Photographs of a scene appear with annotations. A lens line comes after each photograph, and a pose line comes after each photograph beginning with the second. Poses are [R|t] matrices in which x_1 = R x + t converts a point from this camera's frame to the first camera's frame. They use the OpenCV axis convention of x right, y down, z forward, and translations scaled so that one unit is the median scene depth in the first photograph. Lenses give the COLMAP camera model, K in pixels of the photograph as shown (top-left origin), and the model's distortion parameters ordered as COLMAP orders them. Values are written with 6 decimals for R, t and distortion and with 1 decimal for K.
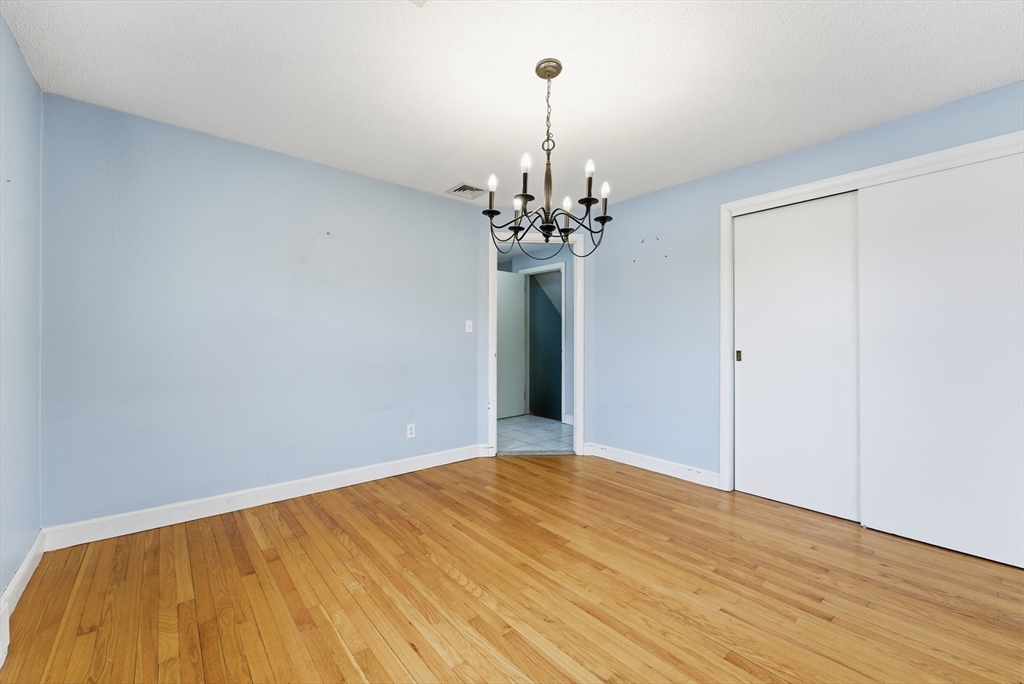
lens RADIAL K [[417.9, 0, 508.9], [0, 417.9, 336.1], [0, 0, 1]] dist [-0.001650, 0.000008]
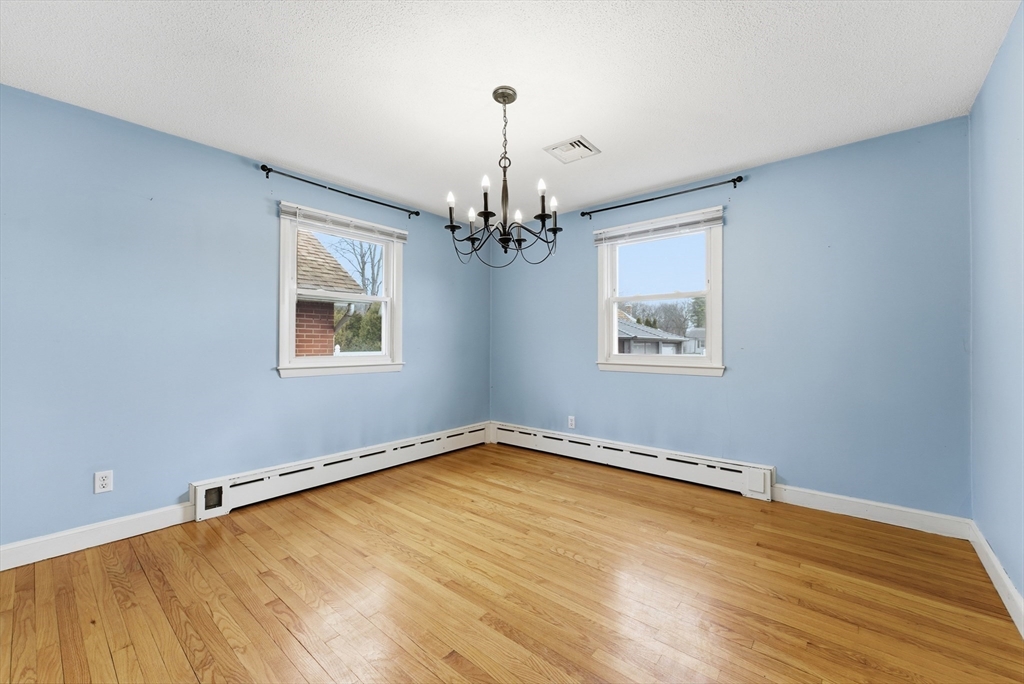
lens RADIAL K [[410.3, 0, 523.8], [0, 410.3, 345.6], [0, 0, 1]] dist [0.029898, -0.035290]
pose [[-0.981162, -0.002200, -0.193172, 0.251447], [-0.002050, 0.999997, -0.000977, 0.017507], [0.193173, -0.000563, -0.981164, 2.056690]]
